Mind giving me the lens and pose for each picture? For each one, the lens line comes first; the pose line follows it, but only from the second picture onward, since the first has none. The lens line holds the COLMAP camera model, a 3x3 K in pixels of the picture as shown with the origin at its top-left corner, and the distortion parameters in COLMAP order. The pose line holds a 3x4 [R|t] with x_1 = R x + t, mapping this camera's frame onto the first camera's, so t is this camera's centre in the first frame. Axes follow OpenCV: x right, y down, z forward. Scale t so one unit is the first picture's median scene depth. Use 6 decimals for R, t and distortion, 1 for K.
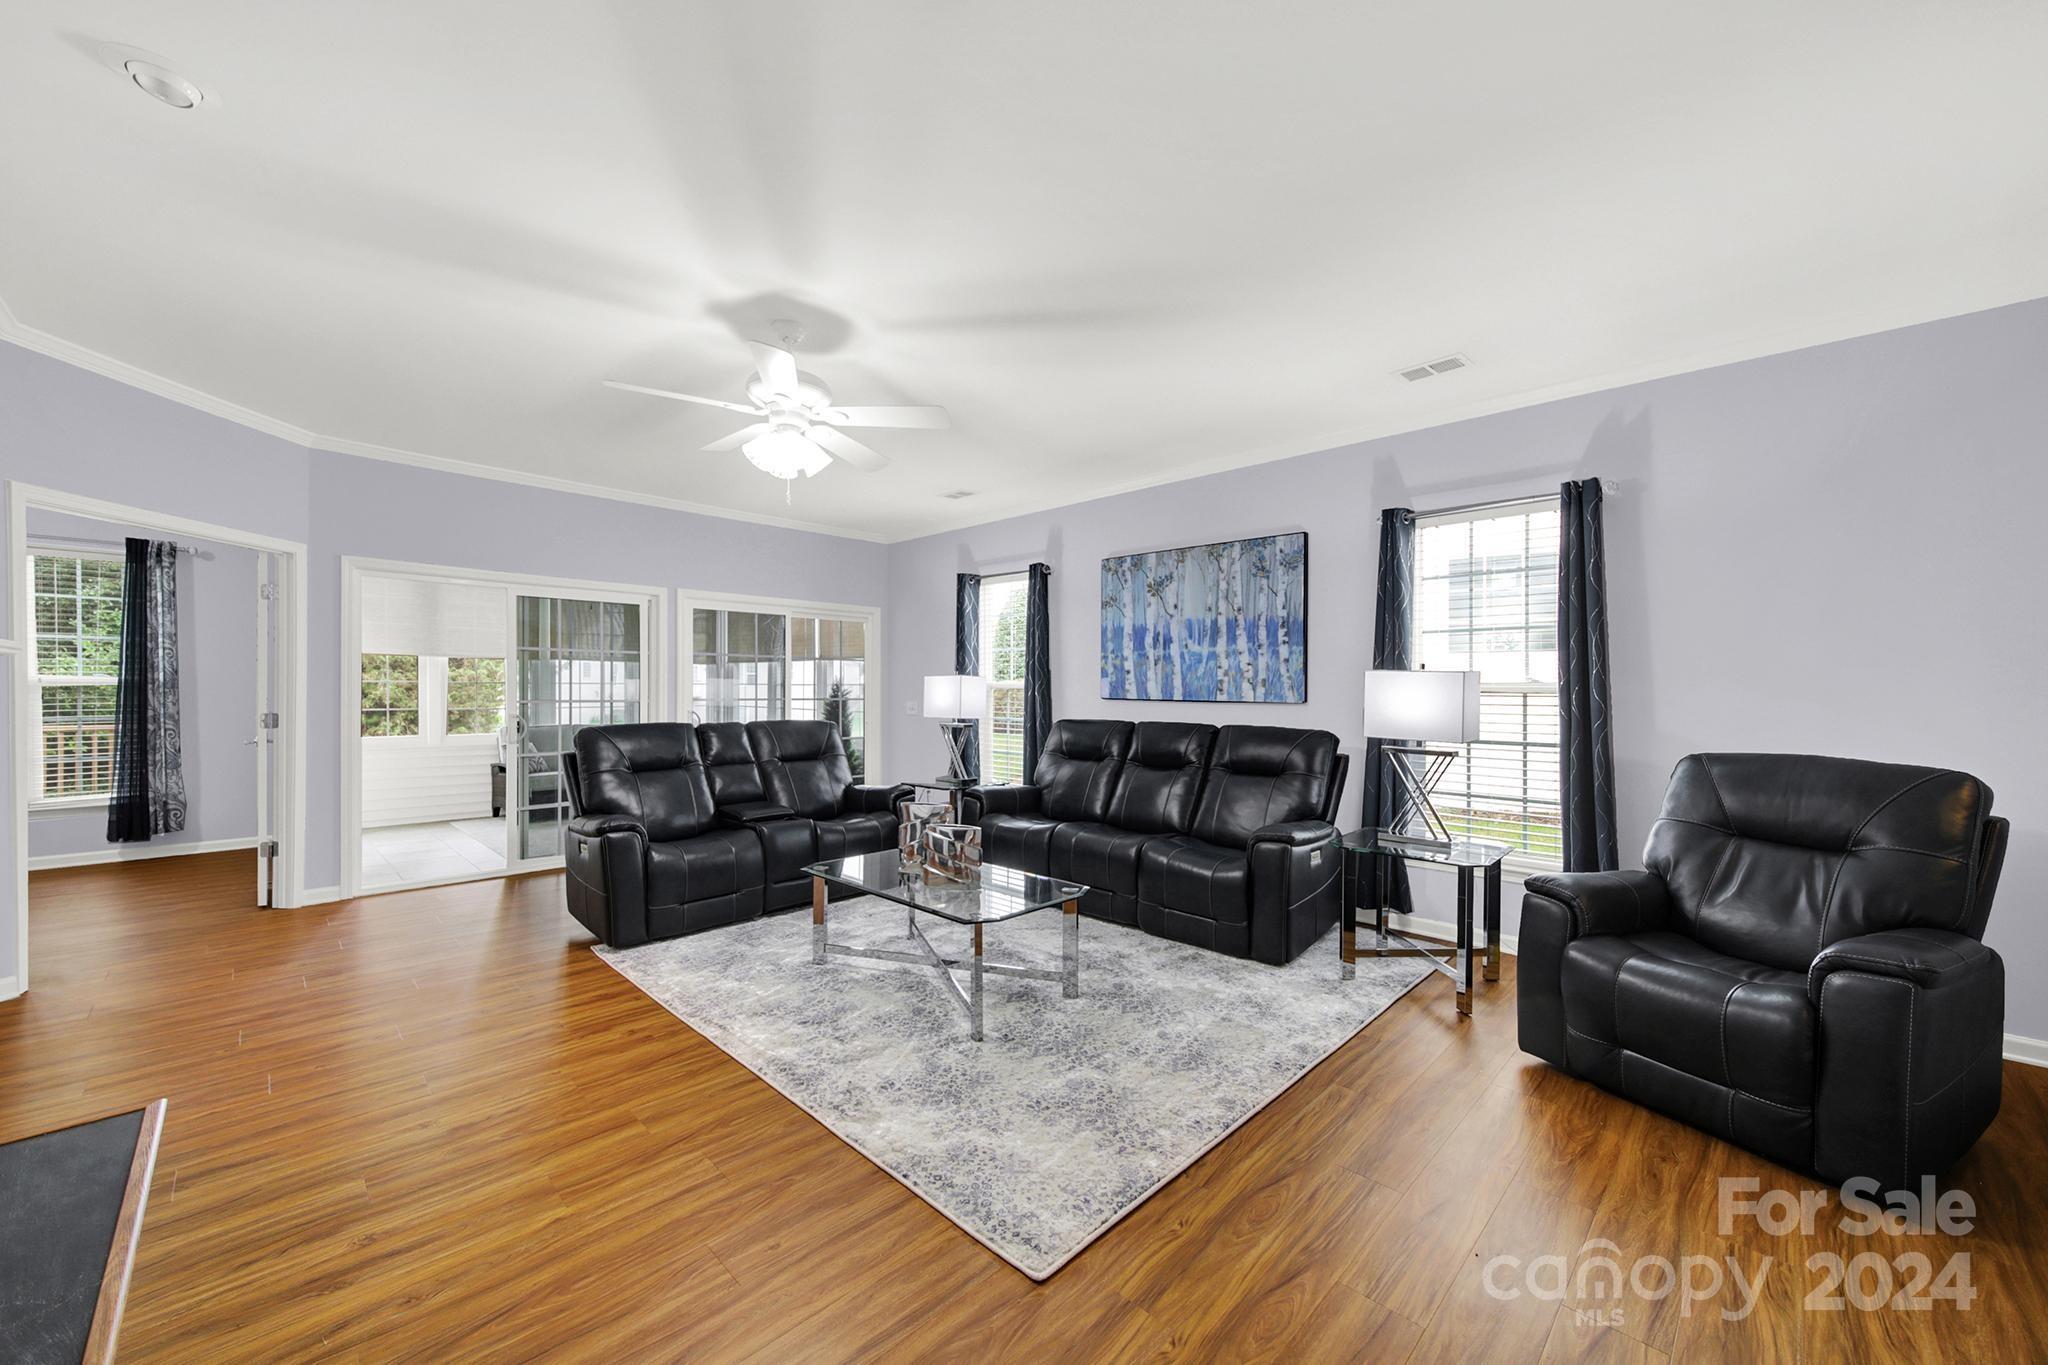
lens RADIAL K [[768.2, 0, 1007.8], [0, 768.2, 692.0], [0, 0, 1]] dist [0.001772, -0.000840]
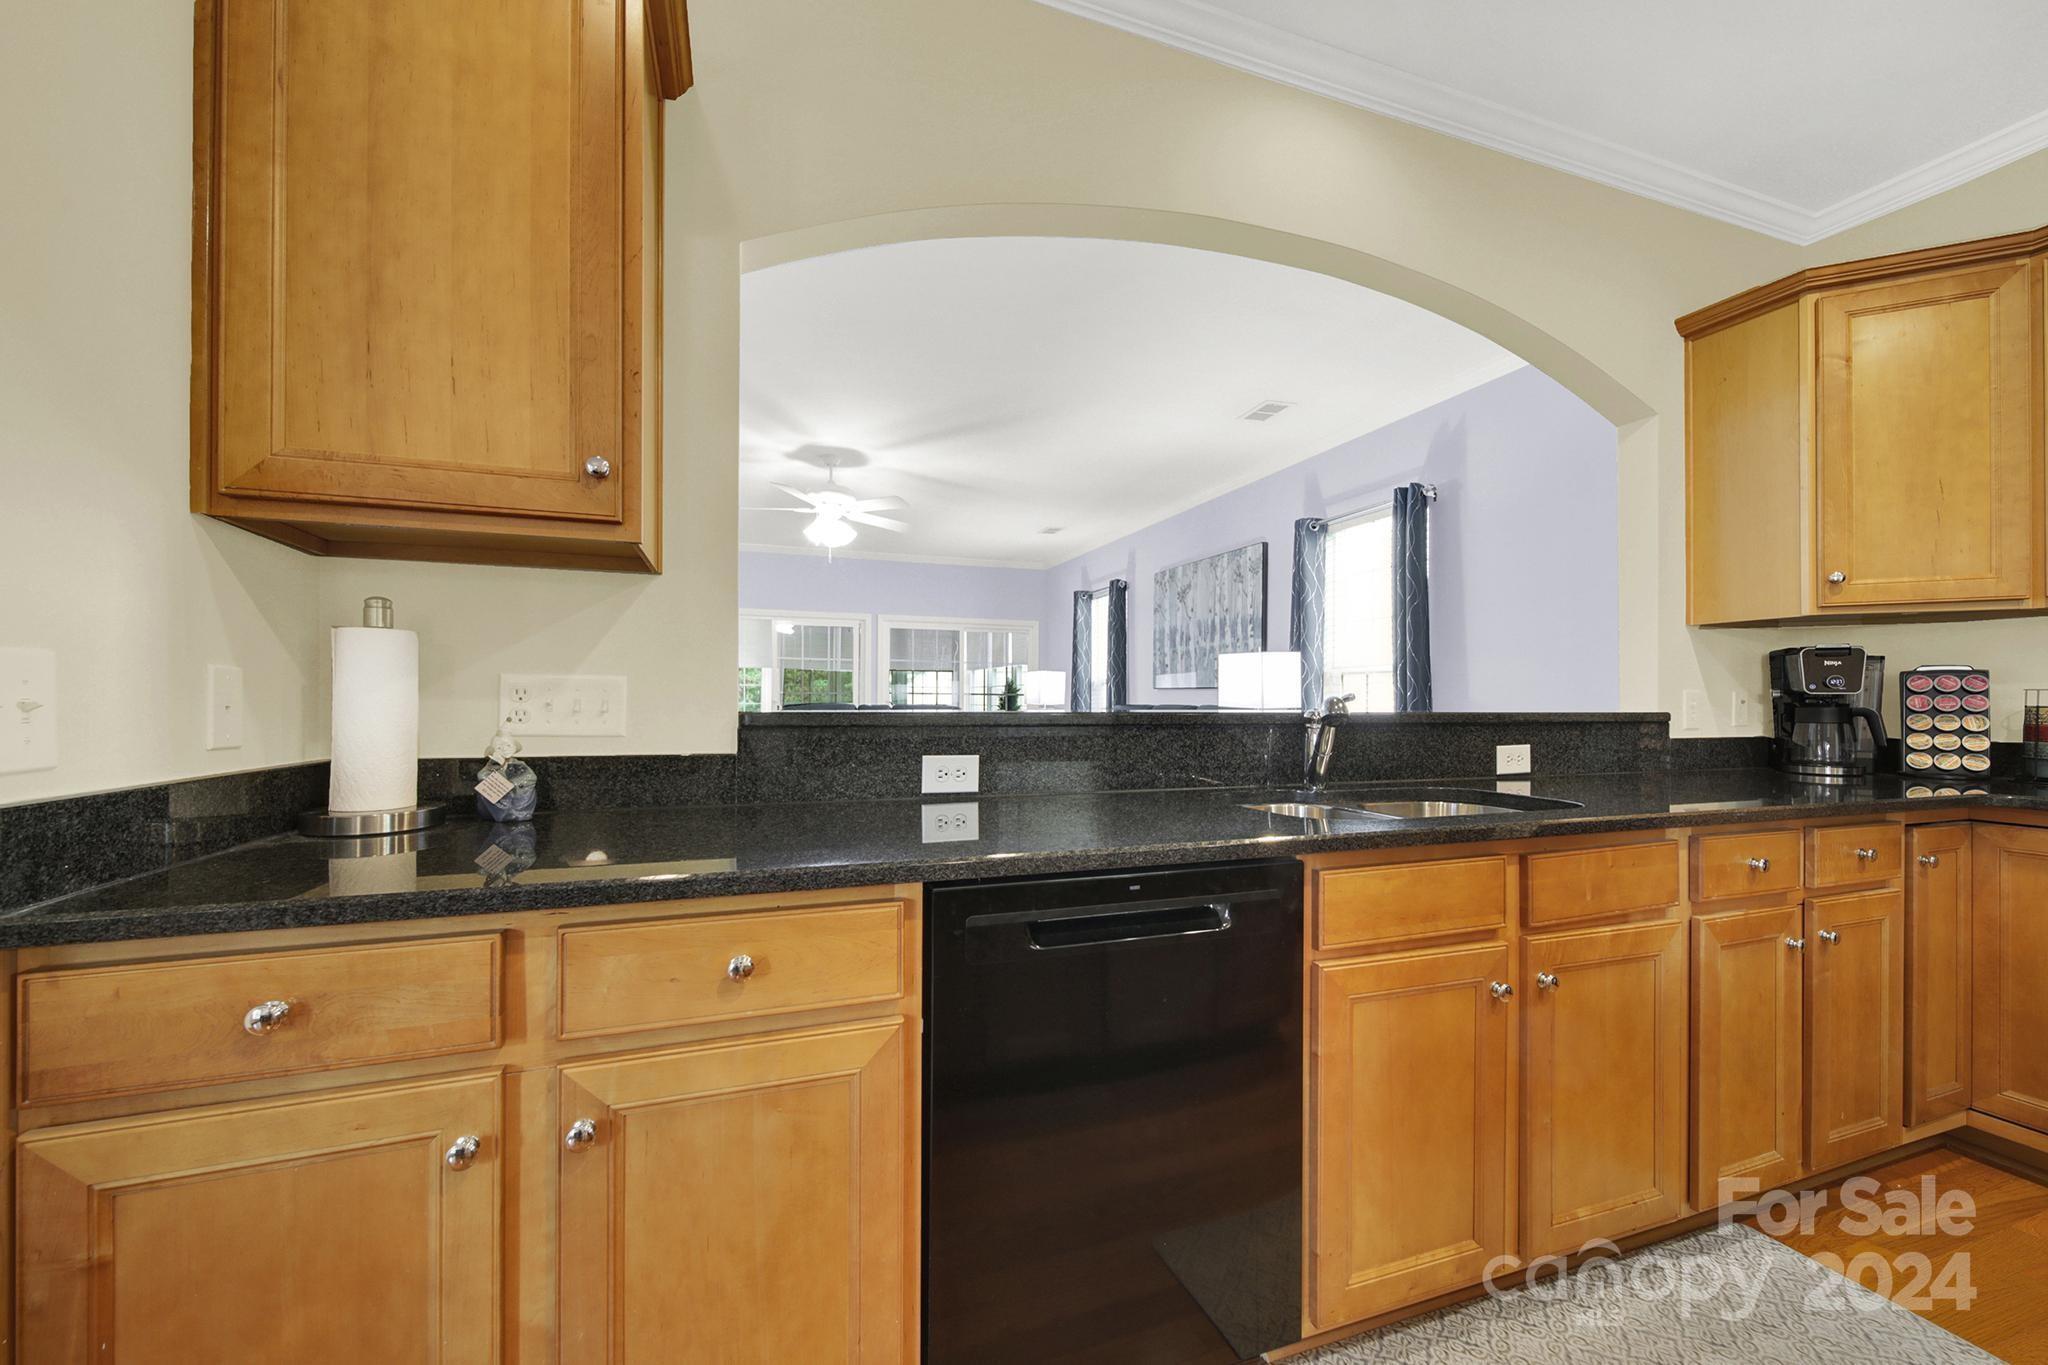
lens RADIAL K [[768.2, 0, 1004.8], [0, 768.2, 701.5], [0, 0, 1]] dist [0.001772, -0.000840]
pose [[0.898219, 0.001323, -0.439546, 0.500845], [-0.004245, 0.999975, -0.005667, 0.041251], [0.439528, 0.006956, 0.898202, -0.213228]]
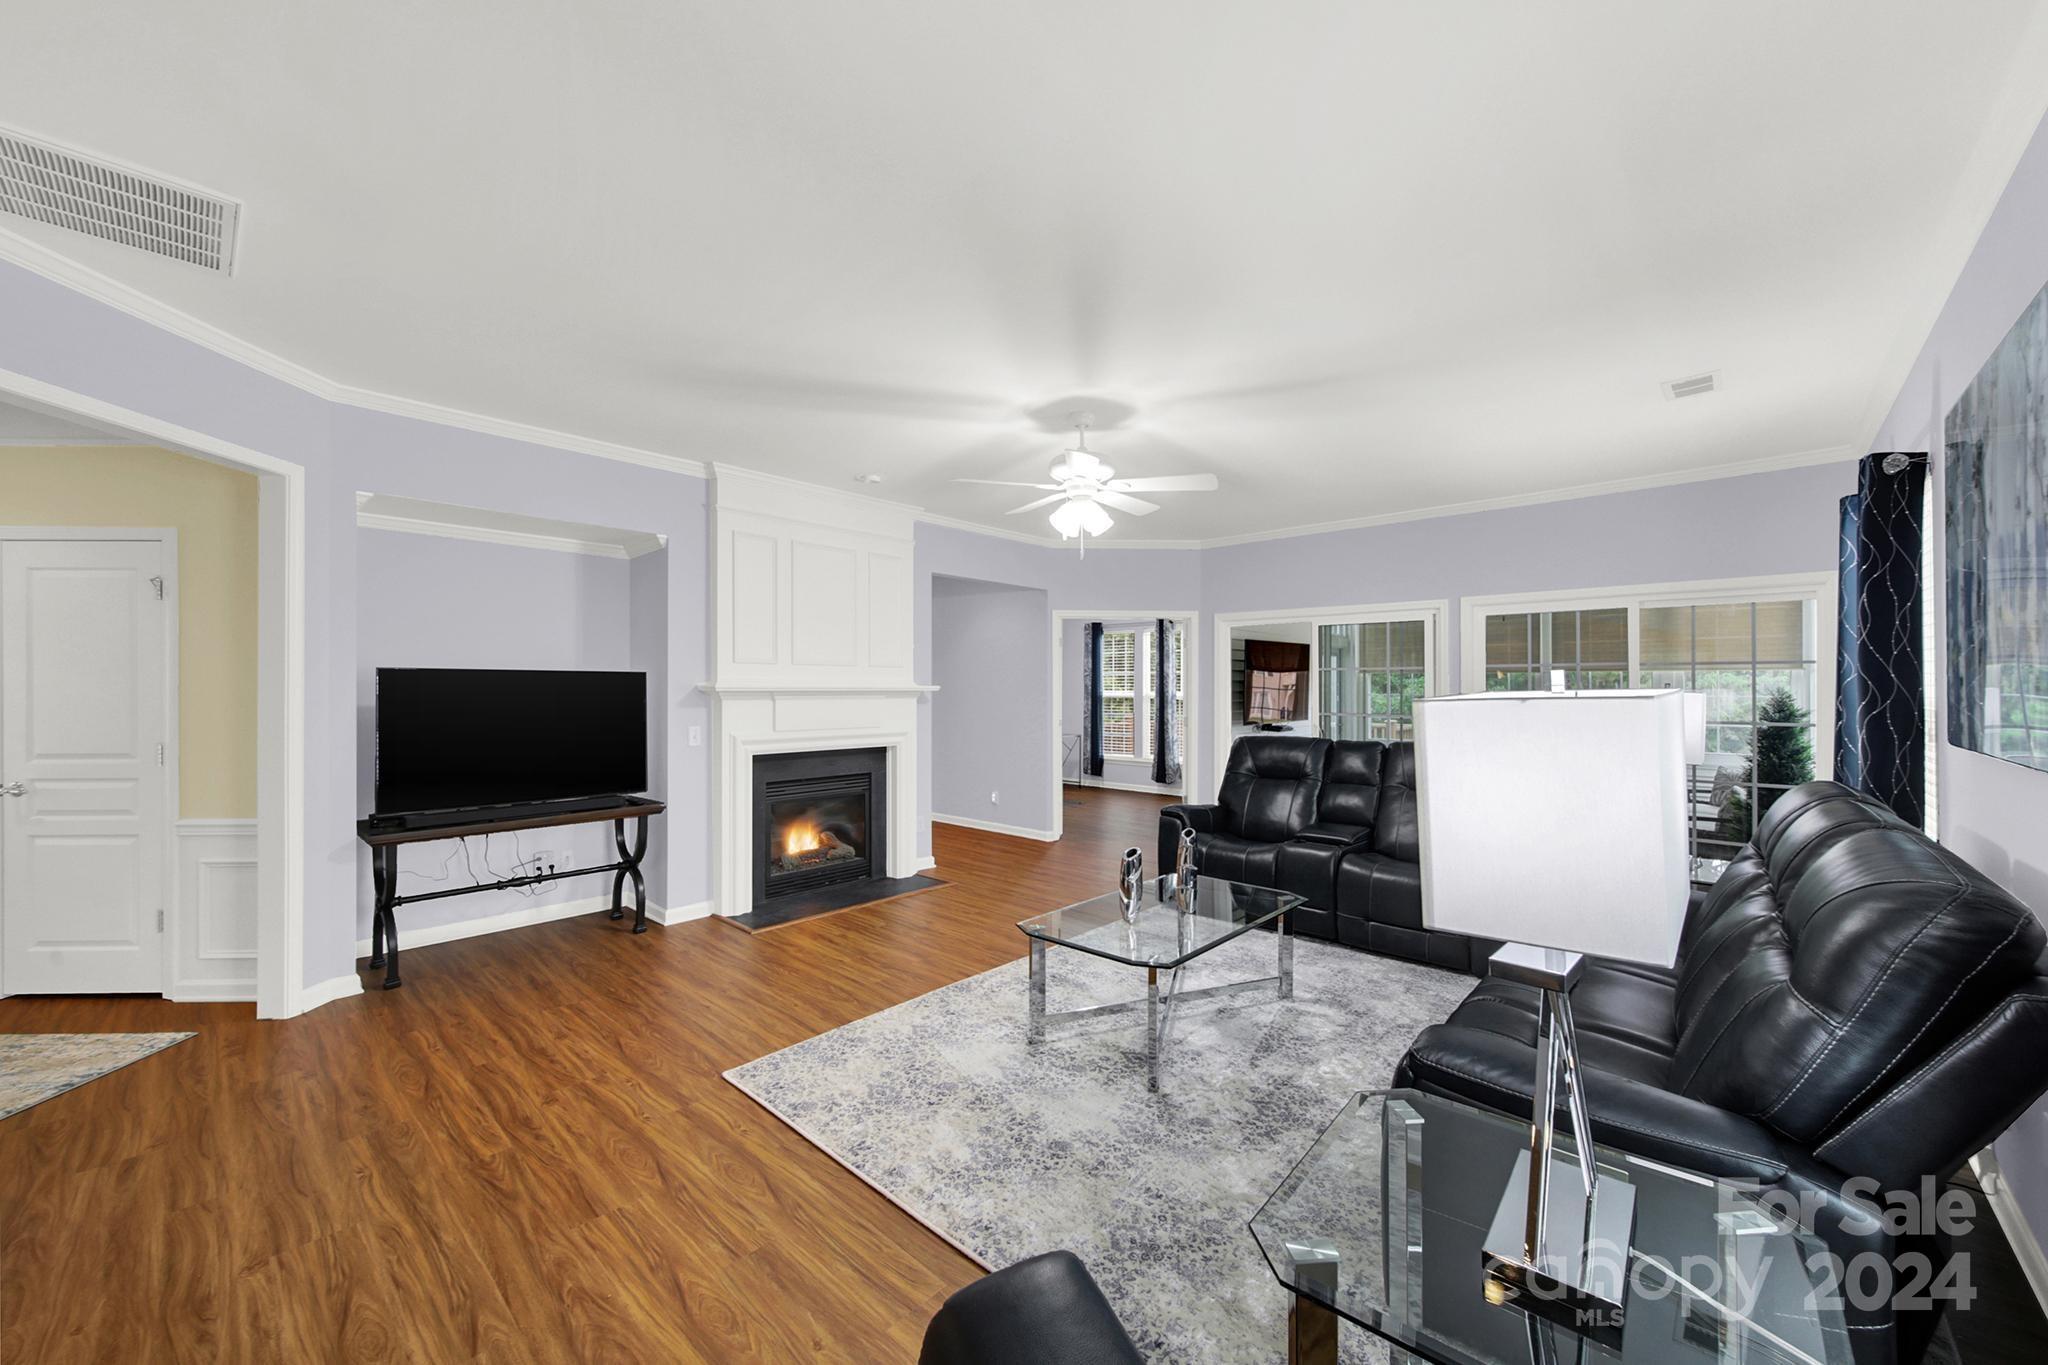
lens RADIAL K [[768.2, 0, 1020.2], [0, 768.2, 684.0], [0, 0, 1]] dist [0.001772, -0.000840]
pose [[0.041804, -0.015834, -0.999000, 0.585998], [-0.007838, 0.999838, -0.016176, -0.013899], [0.999095, 0.008506, 0.041673, 0.532802]]
